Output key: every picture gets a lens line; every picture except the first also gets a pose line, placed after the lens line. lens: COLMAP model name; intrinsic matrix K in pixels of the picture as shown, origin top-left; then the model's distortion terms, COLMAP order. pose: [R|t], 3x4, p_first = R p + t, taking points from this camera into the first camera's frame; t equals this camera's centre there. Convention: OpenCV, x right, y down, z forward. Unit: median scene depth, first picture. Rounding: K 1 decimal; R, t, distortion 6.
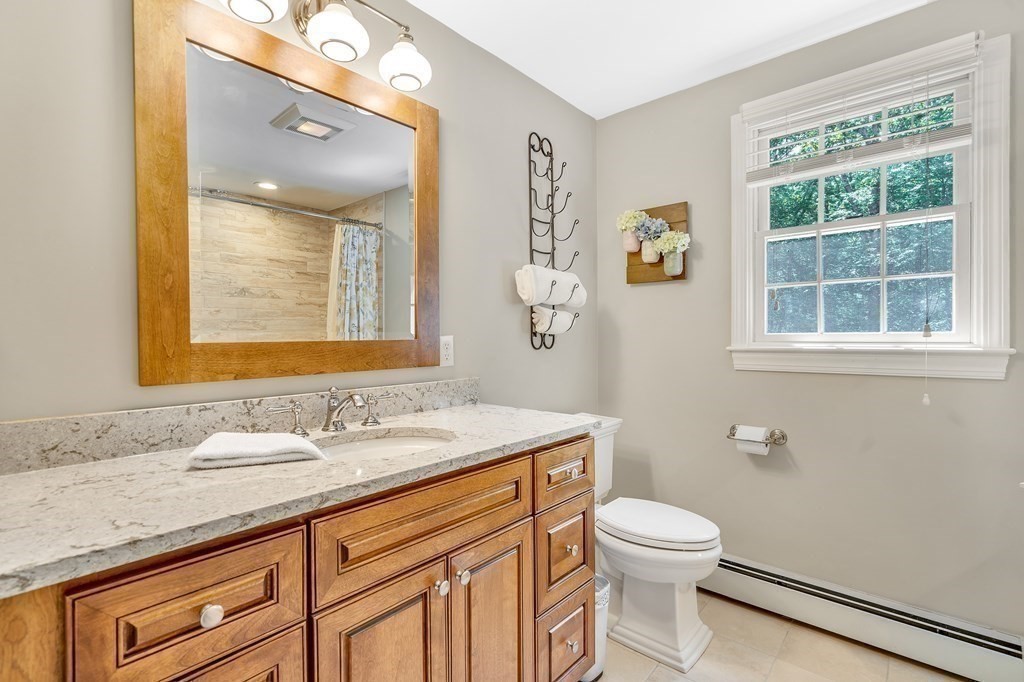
lens RADIAL K [[476.1, 0, 511.9], [0, 476.1, 338.6], [0, 0, 1]] dist [-0.000615, 0.000391]
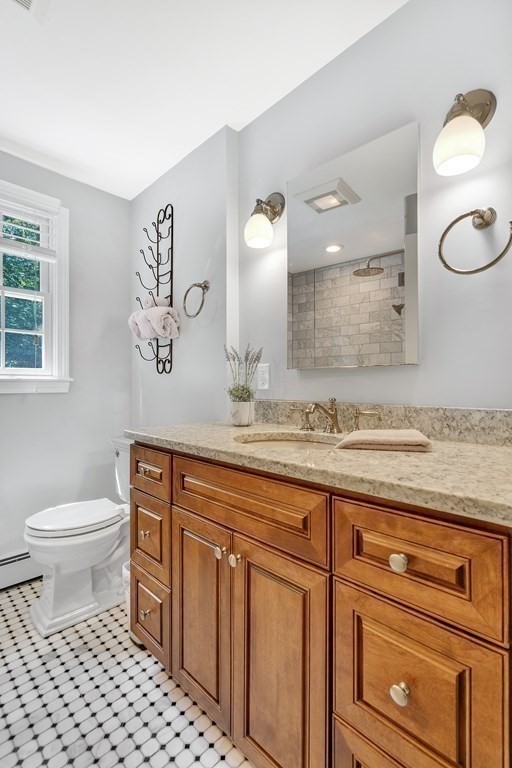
lens RADIAL K [[357.1, 0, 255.4], [0, 357.1, 384.4], [0, 0, 1]] dist [-0.000615, 0.000391]
pose [[-0.032212, 0.011883, -0.999410, 0.995553], [-0.003180, 0.999923, 0.011992, 0.038146], [0.999476, 0.003564, -0.032172, 1.245773]]
